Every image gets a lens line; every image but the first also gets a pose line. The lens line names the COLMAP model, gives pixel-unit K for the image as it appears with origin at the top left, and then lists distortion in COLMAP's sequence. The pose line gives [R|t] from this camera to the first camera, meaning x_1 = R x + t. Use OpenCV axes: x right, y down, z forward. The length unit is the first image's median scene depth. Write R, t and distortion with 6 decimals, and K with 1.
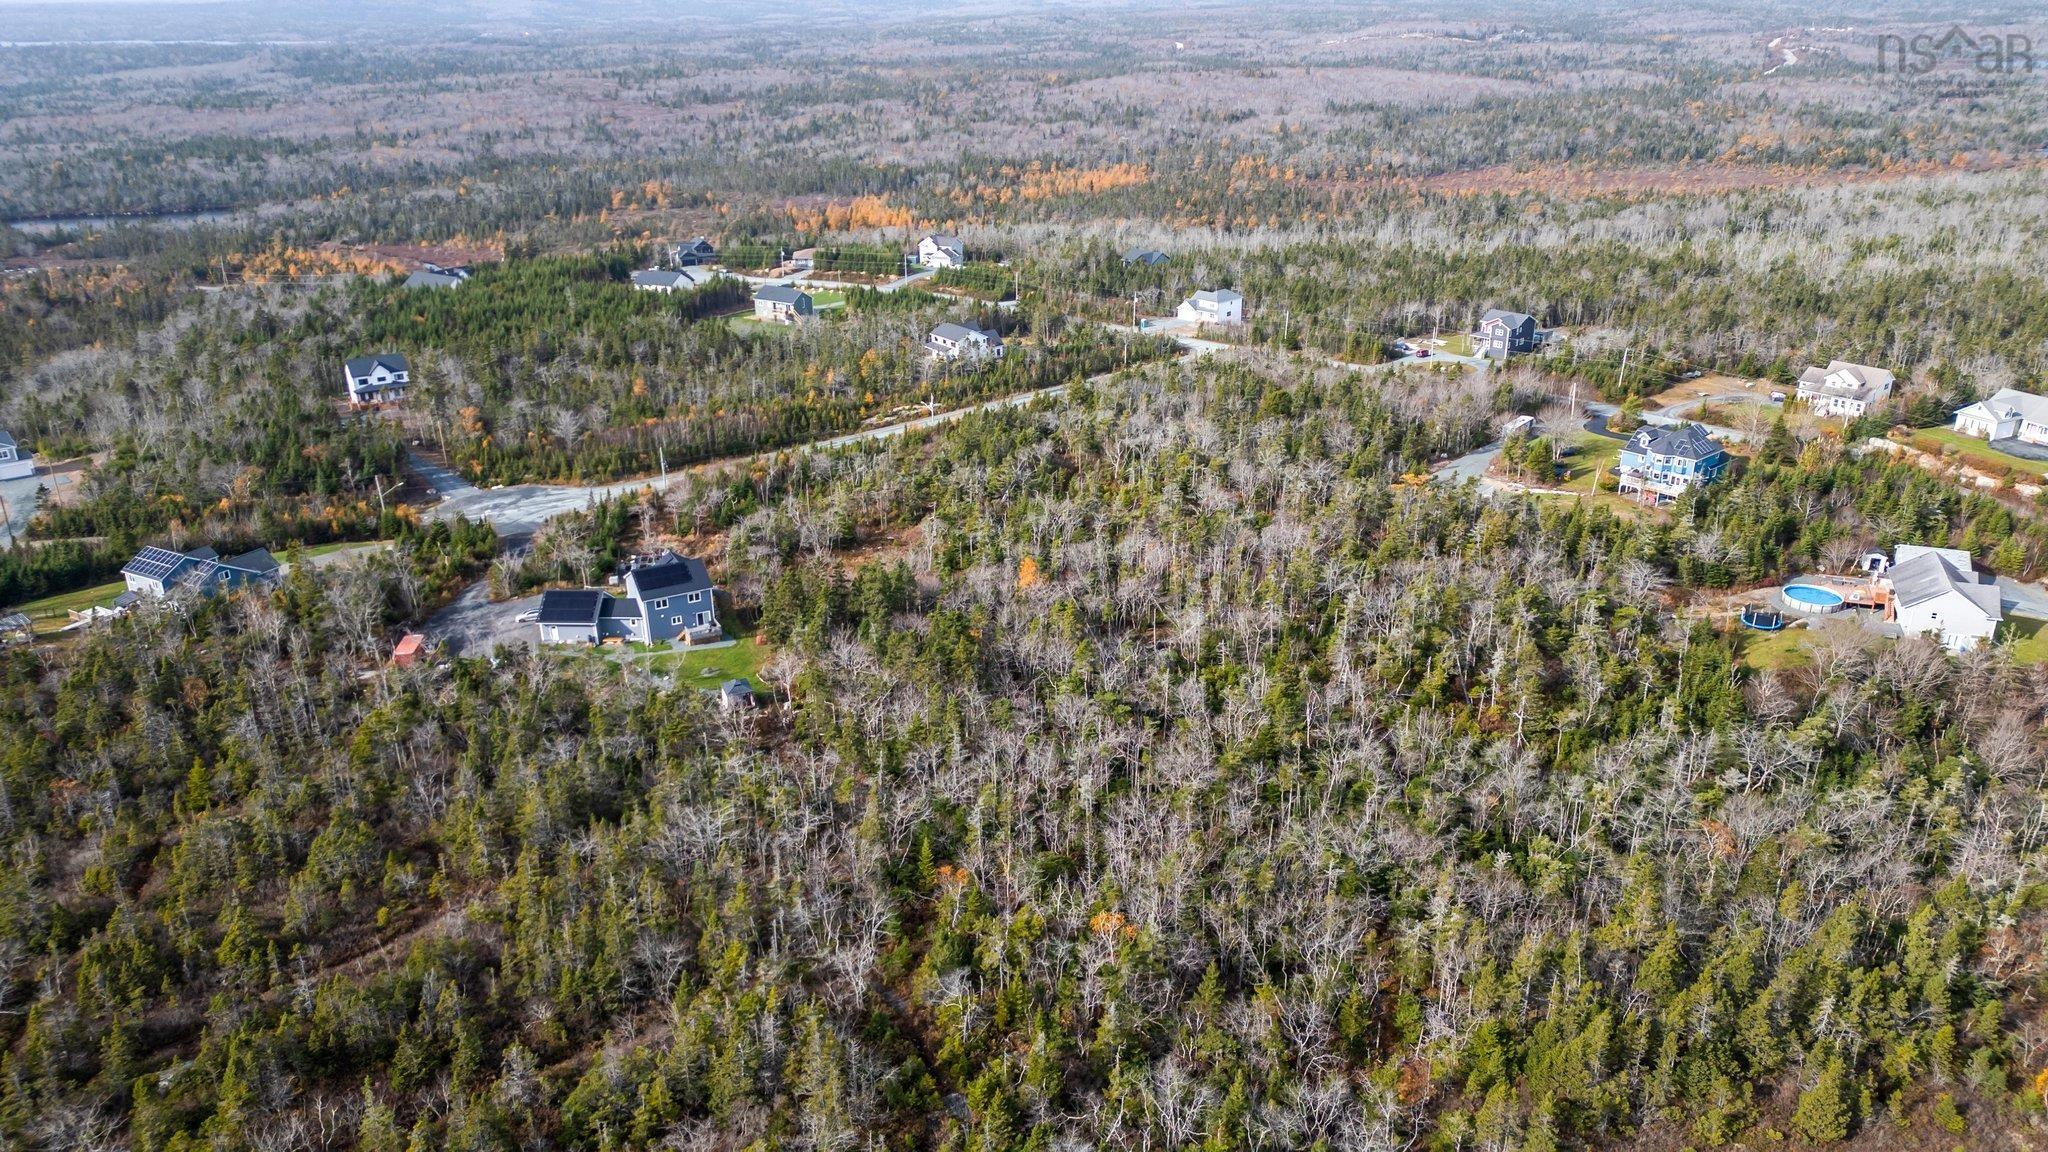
lens RADIAL K [[1422.2, 0, 1024.9], [0, 1422.2, 582.7], [0, 0, 1]] dist [0.073653, -0.068651]
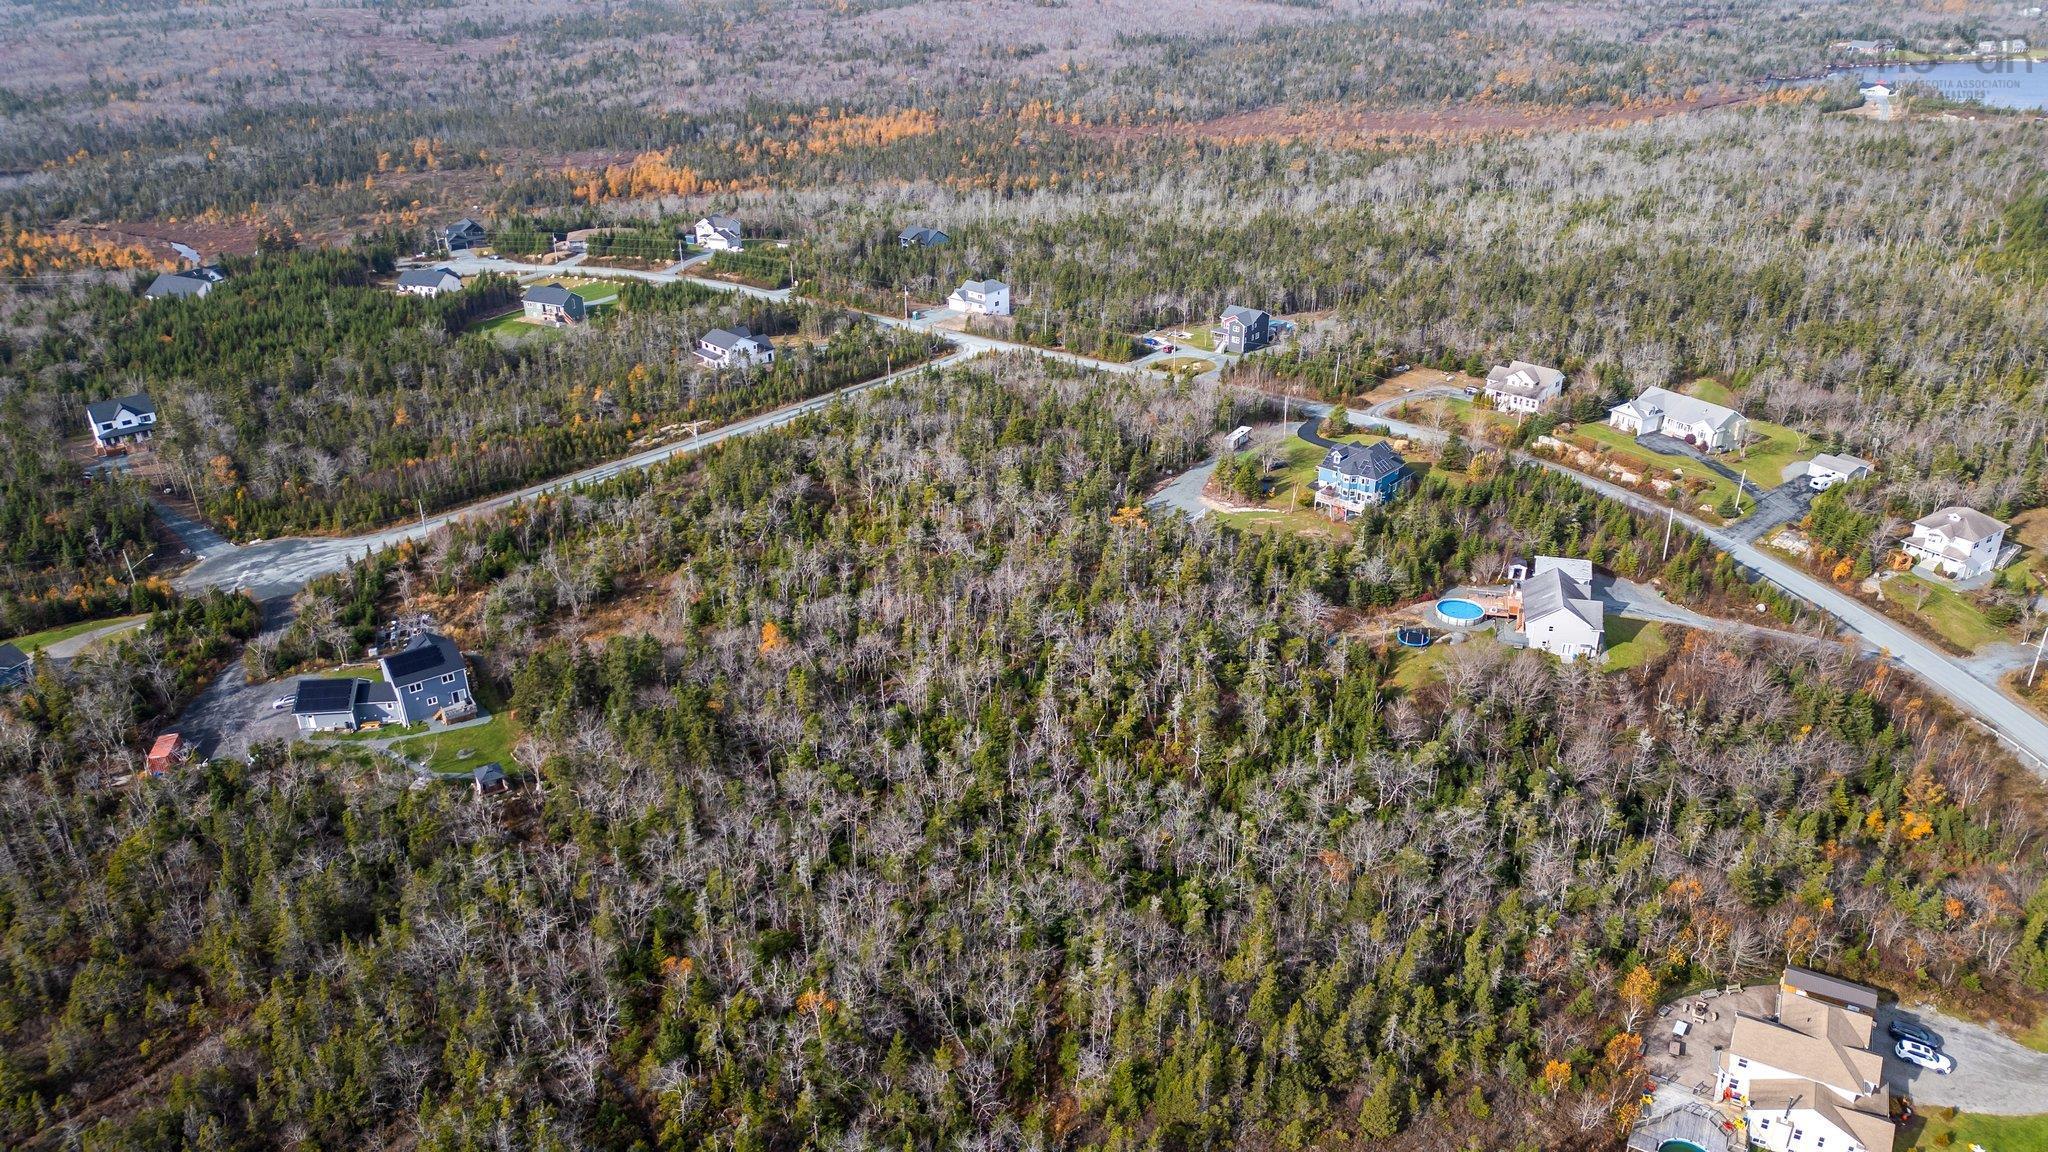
lens RADIAL K [[1422.2, 0, 1024.9], [0, 1422.2, 582.7], [0, 0, 1]] dist [0.073653, -0.068651]
pose [[0.992324, -0.054681, 0.110921, 0.058330], [0.047608, 0.996720, 0.065444, -0.082111], [-0.114136, -0.059661, 0.991672, -0.074536]]
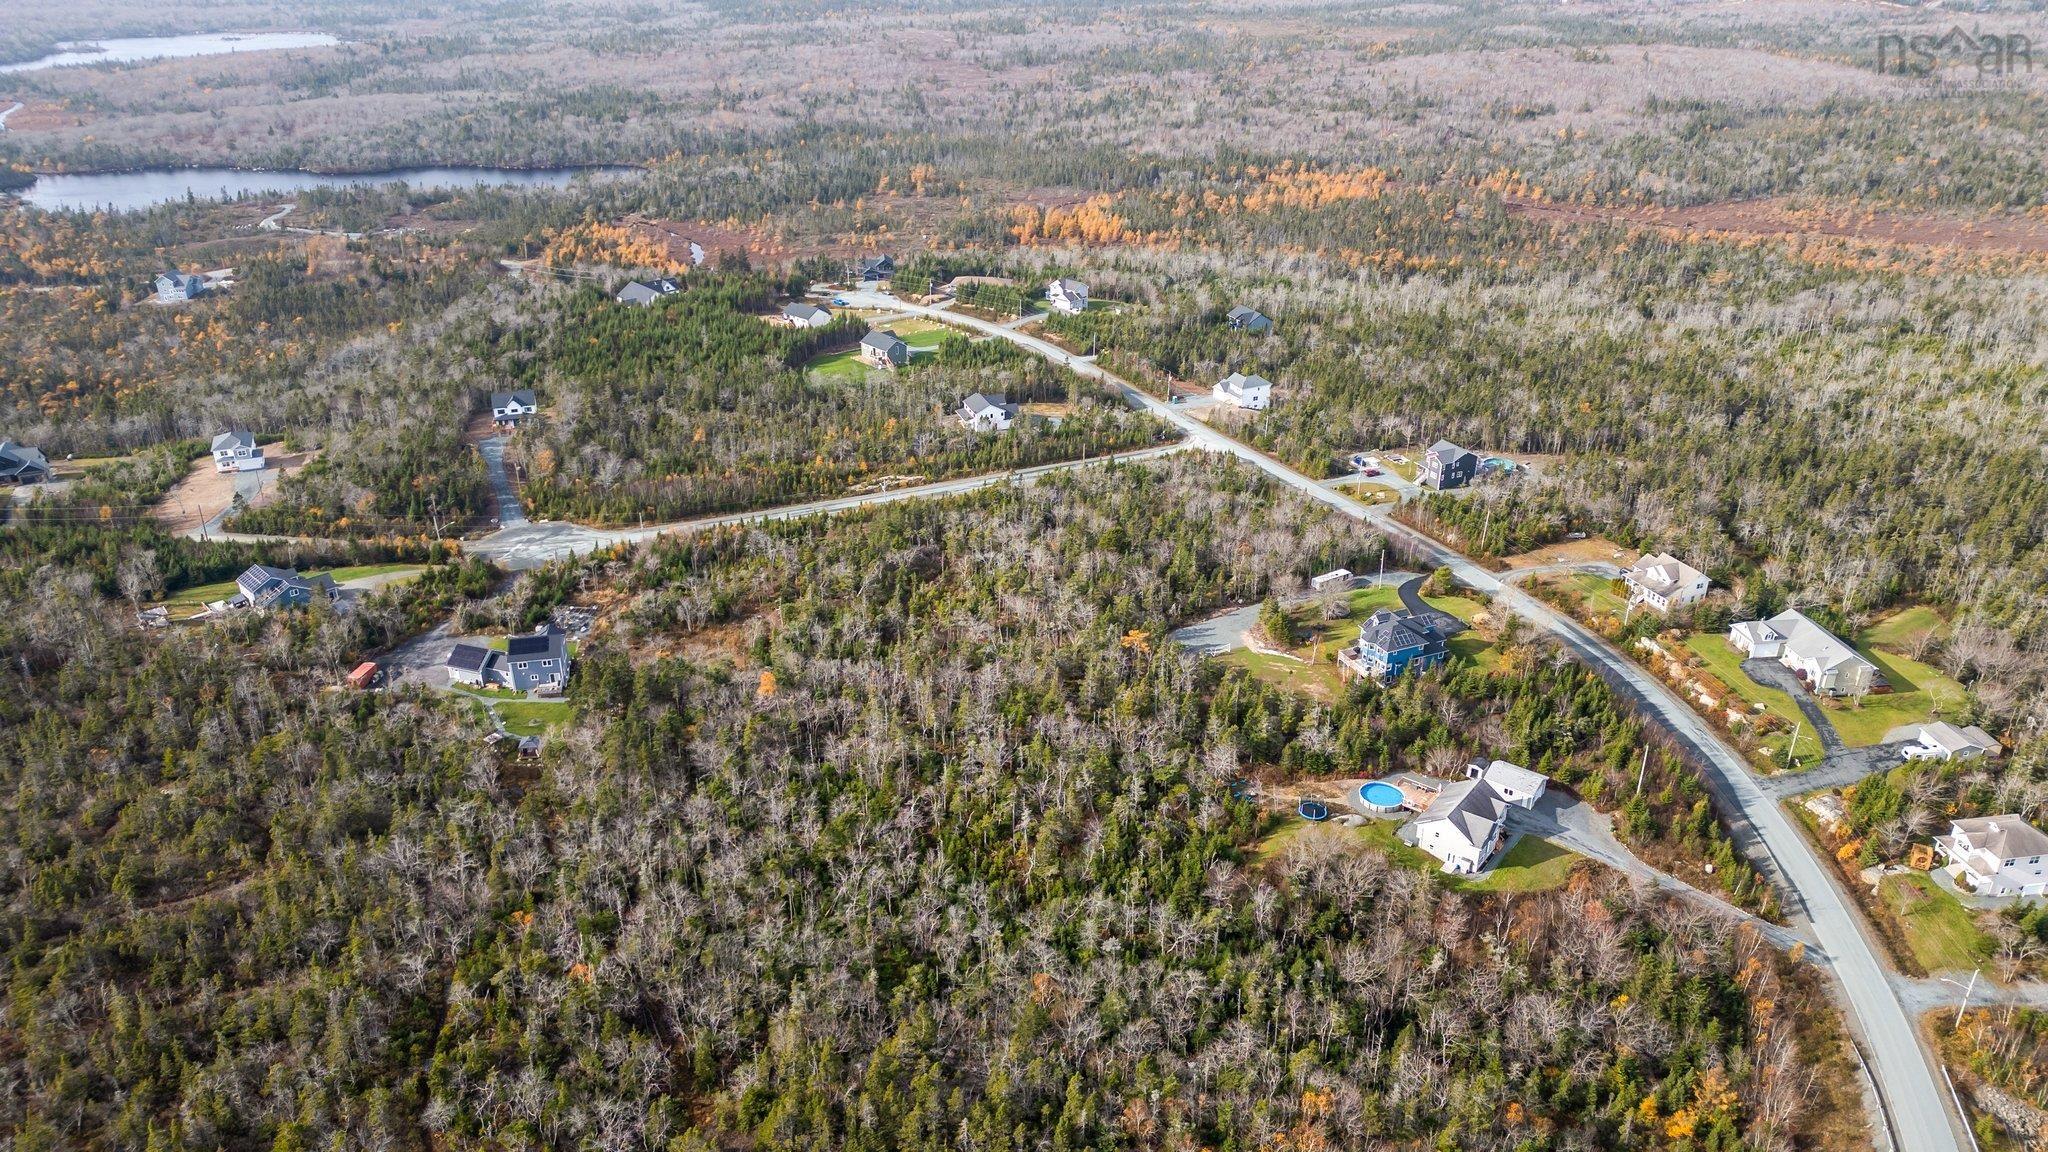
lens RADIAL K [[1419.9, 0, 1025.6], [0, 1419.9, 583.4], [0, 0, 1]] dist [0.082430, -0.084387]
pose [[0.958593, 0.138010, -0.249104, 0.419779], [-0.121902, 0.989389, 0.079050, -0.177228], [0.257370, -0.045411, 0.965245, -0.178008]]
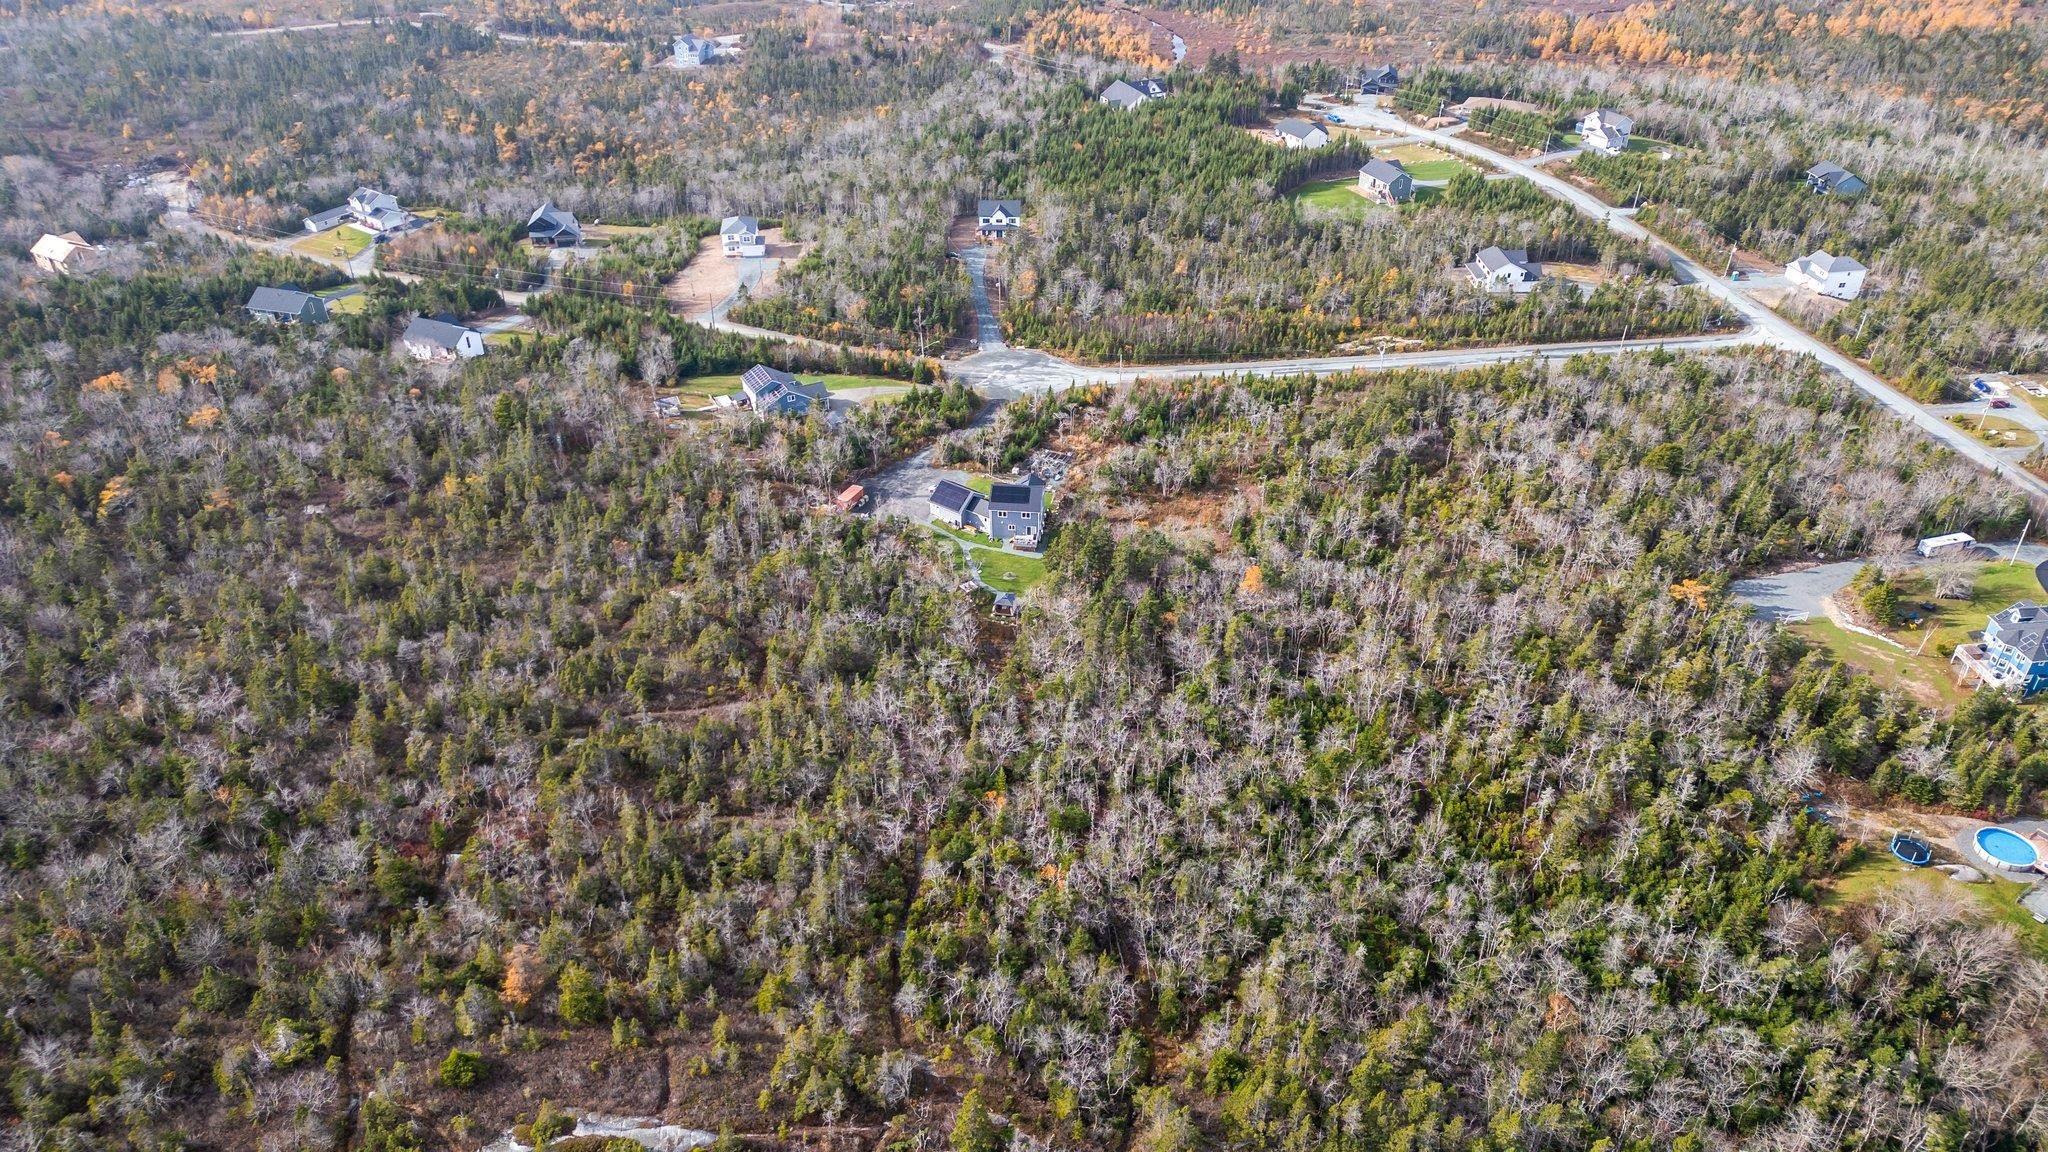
lens RADIAL K [[1419.9, 0, 1025.6], [0, 1419.9, 583.4], [0, 0, 1]] dist [0.082430, -0.084387]
pose [[0.830751, 0.321639, -0.454314, 0.301112], [-0.222864, 0.940083, 0.258021, -0.207258], [0.510082, -0.113101, 0.852657, -0.119182]]
